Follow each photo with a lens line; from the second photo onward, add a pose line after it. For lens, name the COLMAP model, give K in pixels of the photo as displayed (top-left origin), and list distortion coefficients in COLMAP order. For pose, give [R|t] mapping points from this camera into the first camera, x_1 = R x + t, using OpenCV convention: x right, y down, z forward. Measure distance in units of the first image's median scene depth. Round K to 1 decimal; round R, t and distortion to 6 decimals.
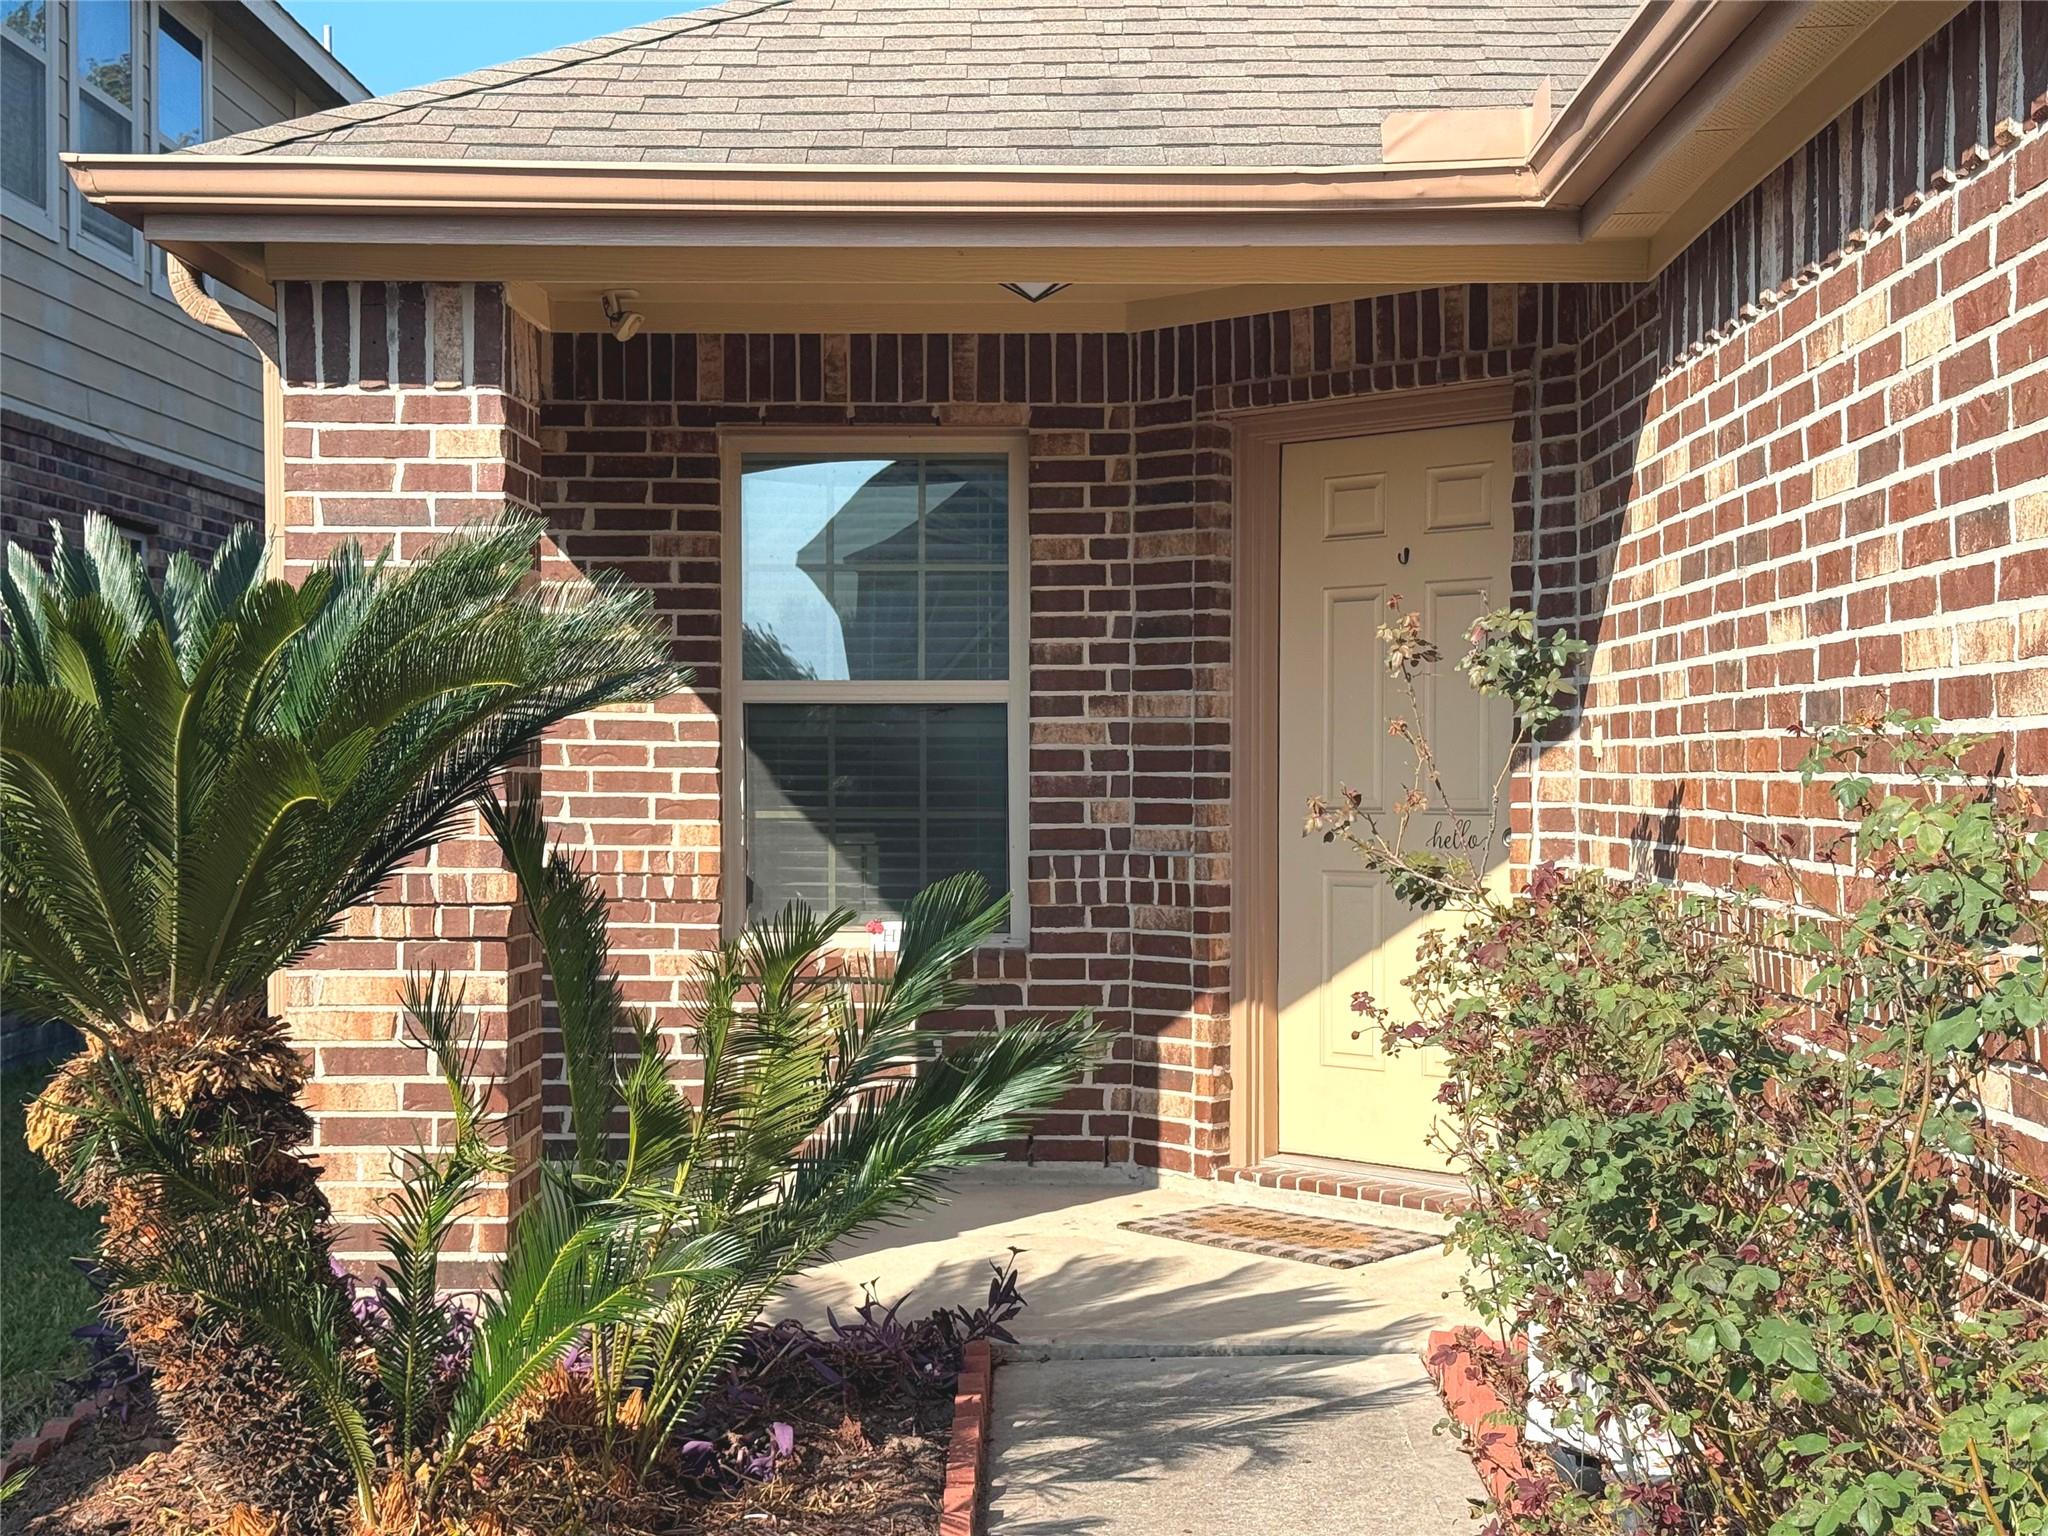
lens RADIAL K [[2877.1, 0, 1037.7], [0, 2877.1, 787.9], [0, 0, 1]] dist [-0.216004, 0.000000]
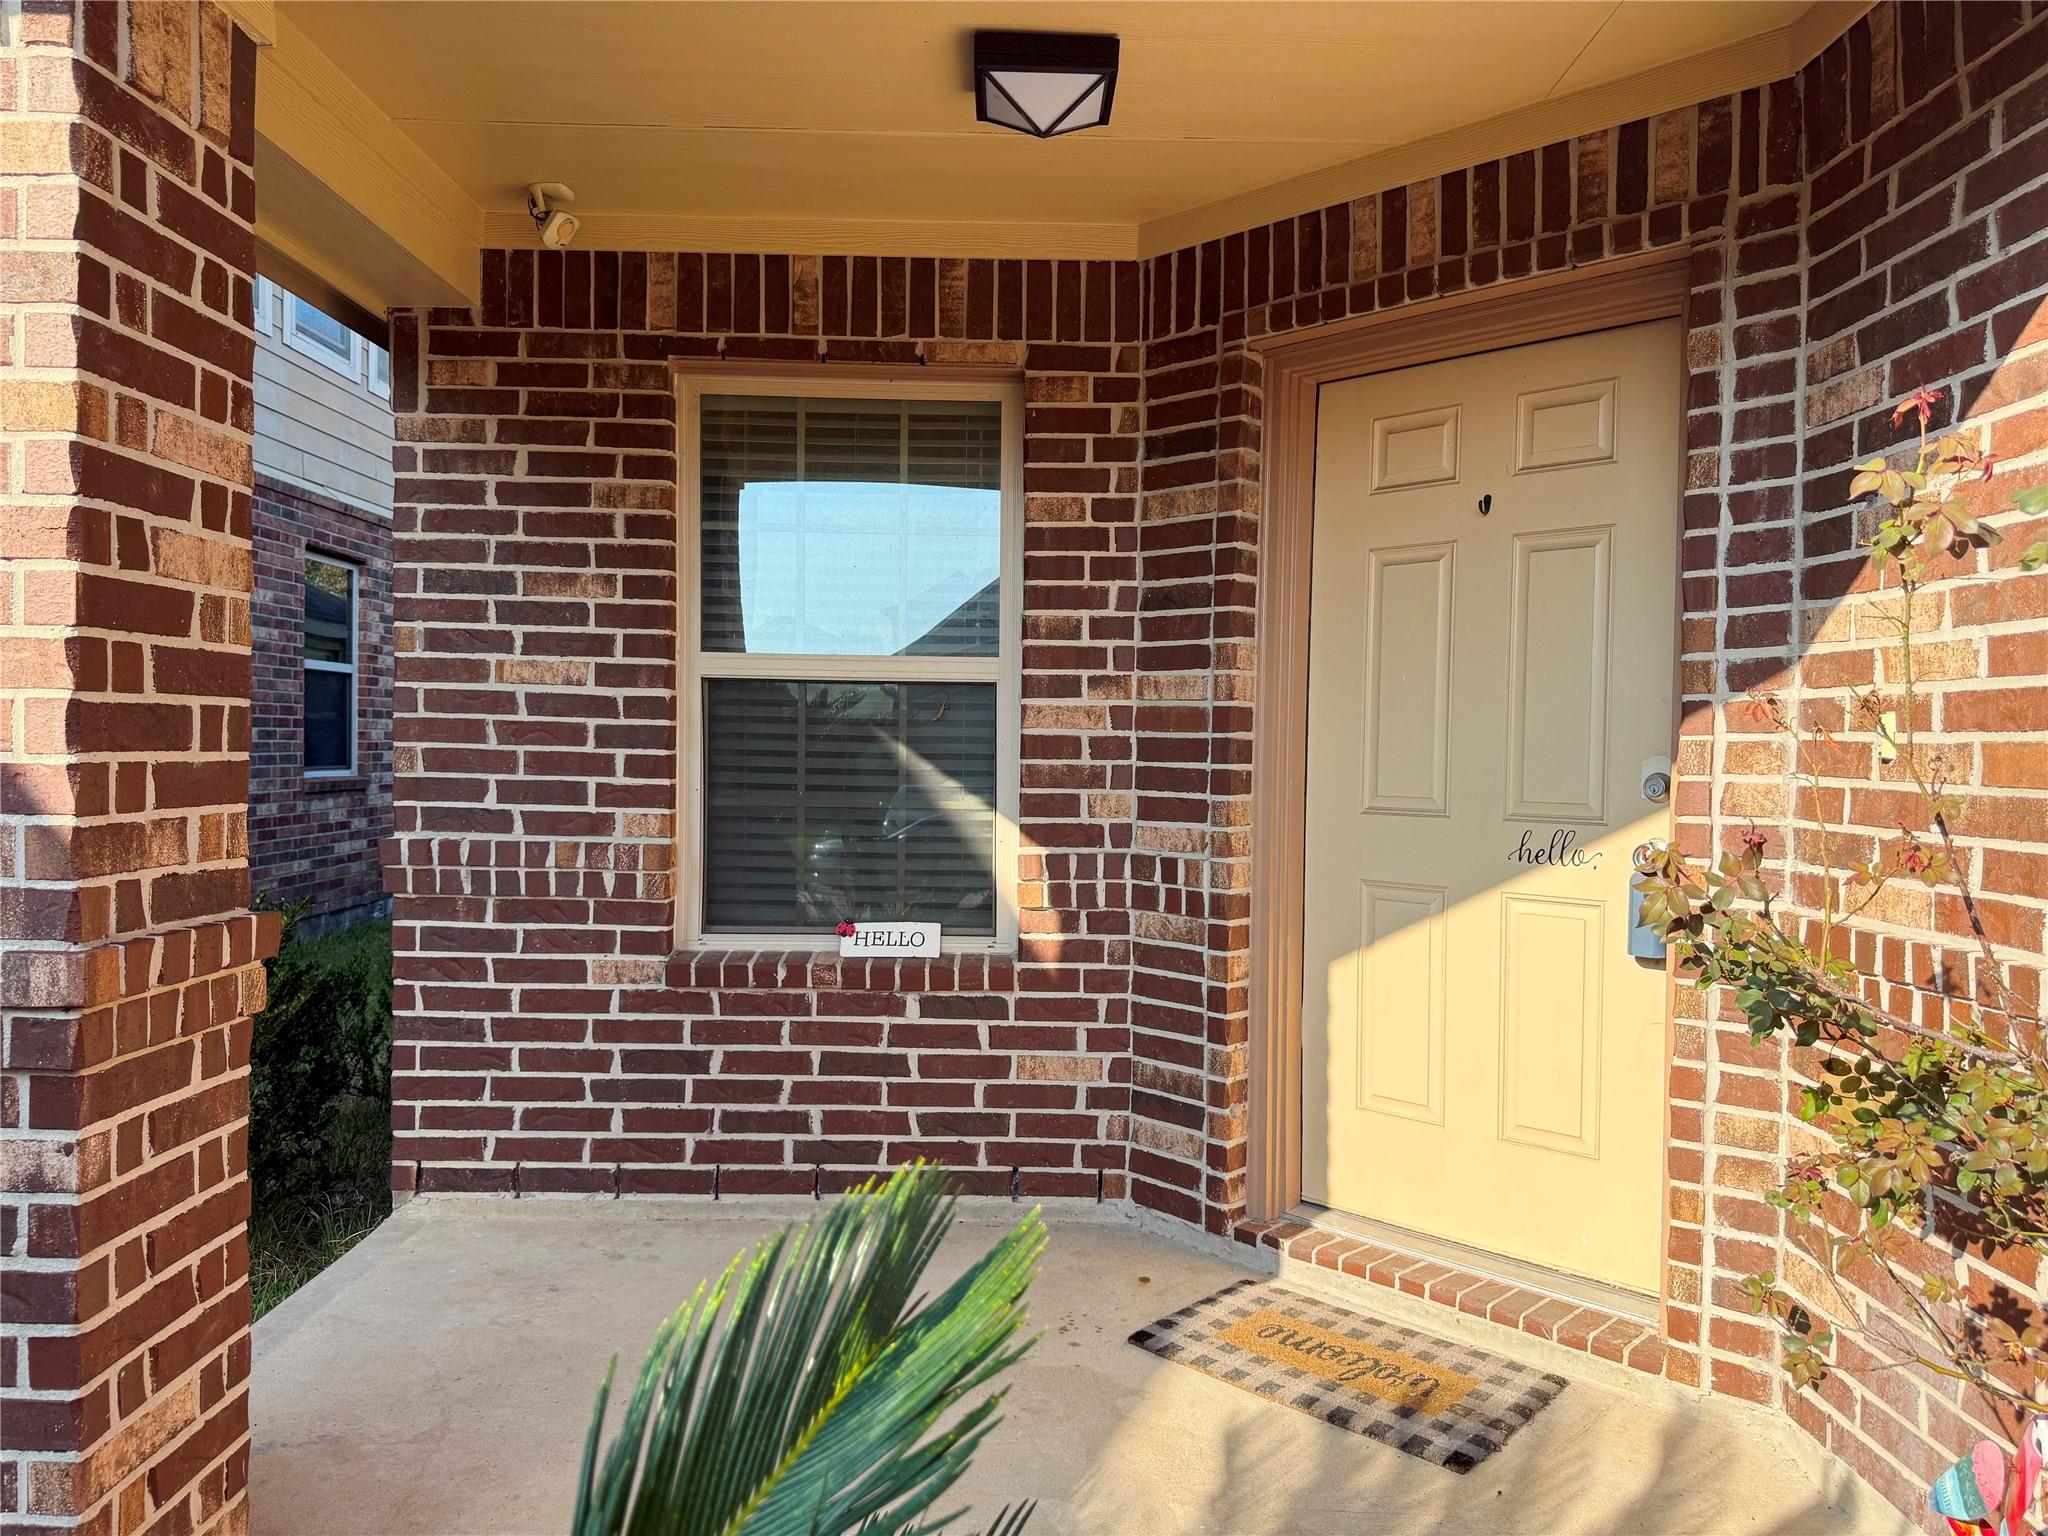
lens RADIAL K [[1427.4, 0, 1030.8], [0, 1427.4, 782.8], [0, 0, 1]] dist [-0.024246, -0.011294]
pose [[0.999661, 0.014249, 0.021813, -0.009079], [-0.014699, 0.999679, 0.020643, -0.007477], [-0.021512, -0.020956, 0.999549, 0.560082]]
